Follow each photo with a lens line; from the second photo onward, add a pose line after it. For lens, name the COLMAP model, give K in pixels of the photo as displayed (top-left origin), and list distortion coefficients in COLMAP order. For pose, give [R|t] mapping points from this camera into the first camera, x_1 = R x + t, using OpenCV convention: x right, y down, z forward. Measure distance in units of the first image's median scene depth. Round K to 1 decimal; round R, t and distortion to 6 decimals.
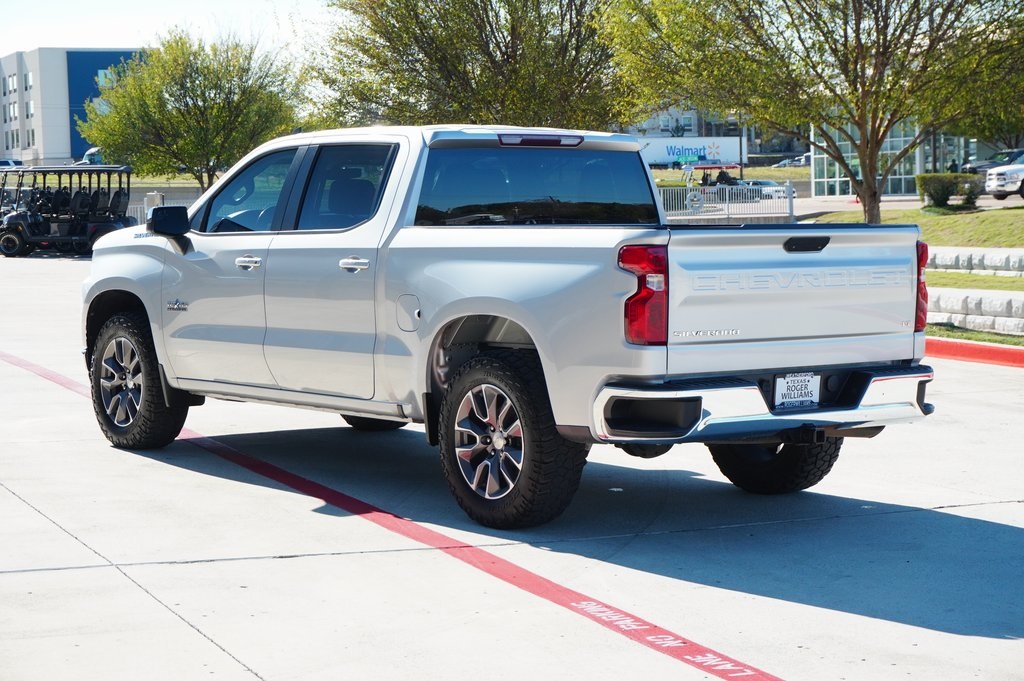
lens RADIAL K [[2208.6, 0, 512.0], [0, 2208.6, 340.5], [0, 0, 1]] dist [-0.045306, -0.101983]
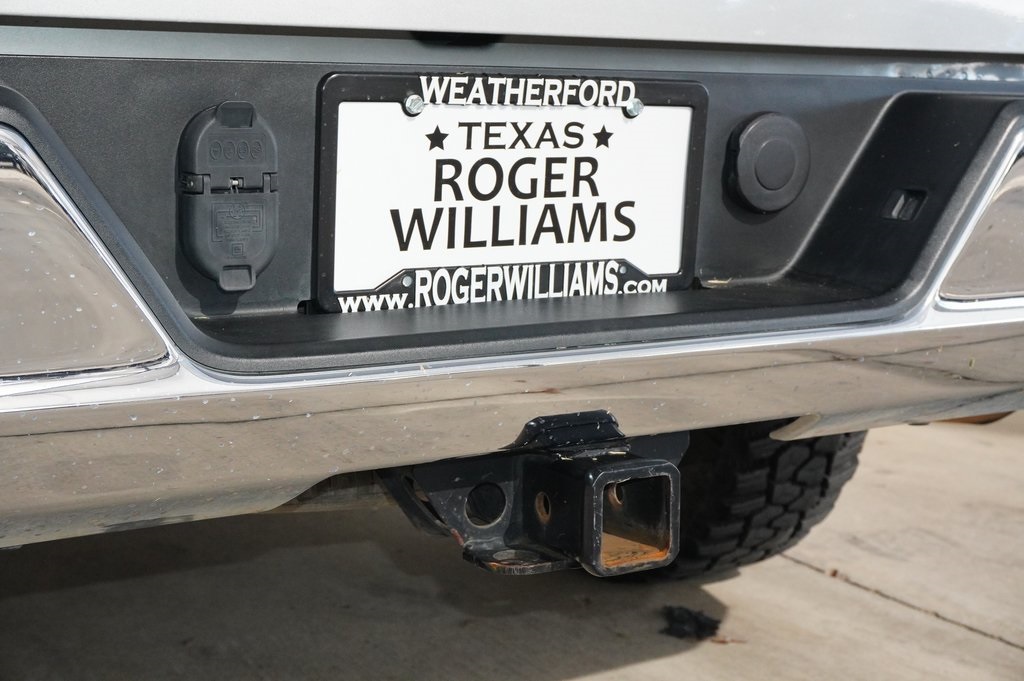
lens RADIAL K [[1551.4, 0, 512.0], [0, 1551.4, 340.5], [0, 0, 1]] dist [-0.035715, -0.044563]
pose [[0.993918, 0.014003, -0.109231, 0.137498], [-0.006448, 0.997581, 0.069210, 0.024625], [0.109936, -0.068085, 0.991604, 0.873365]]
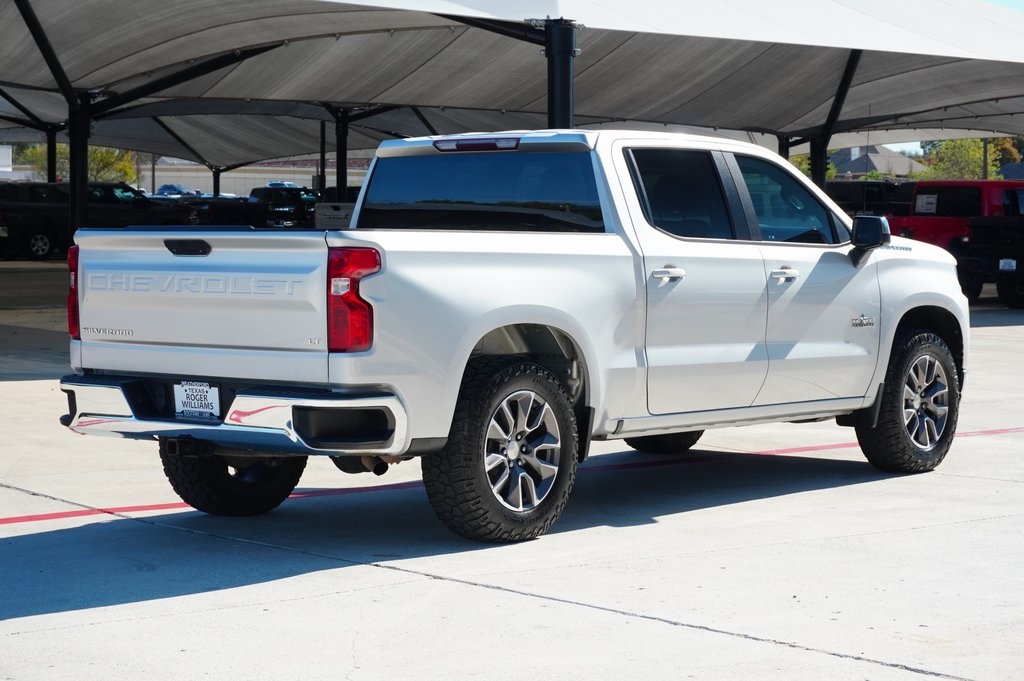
lens RADIAL K [[1996.1, 0, 512.0], [0, 1996.1, 340.5], [0, 0, 1]] dist [0.013273, 0.003698]
pose [[0.244121, 0.052317, -0.968332, 0.977287], [-0.061822, 0.997352, 0.038300, -0.043763], [0.967772, 0.050514, 0.246709, 0.896623]]
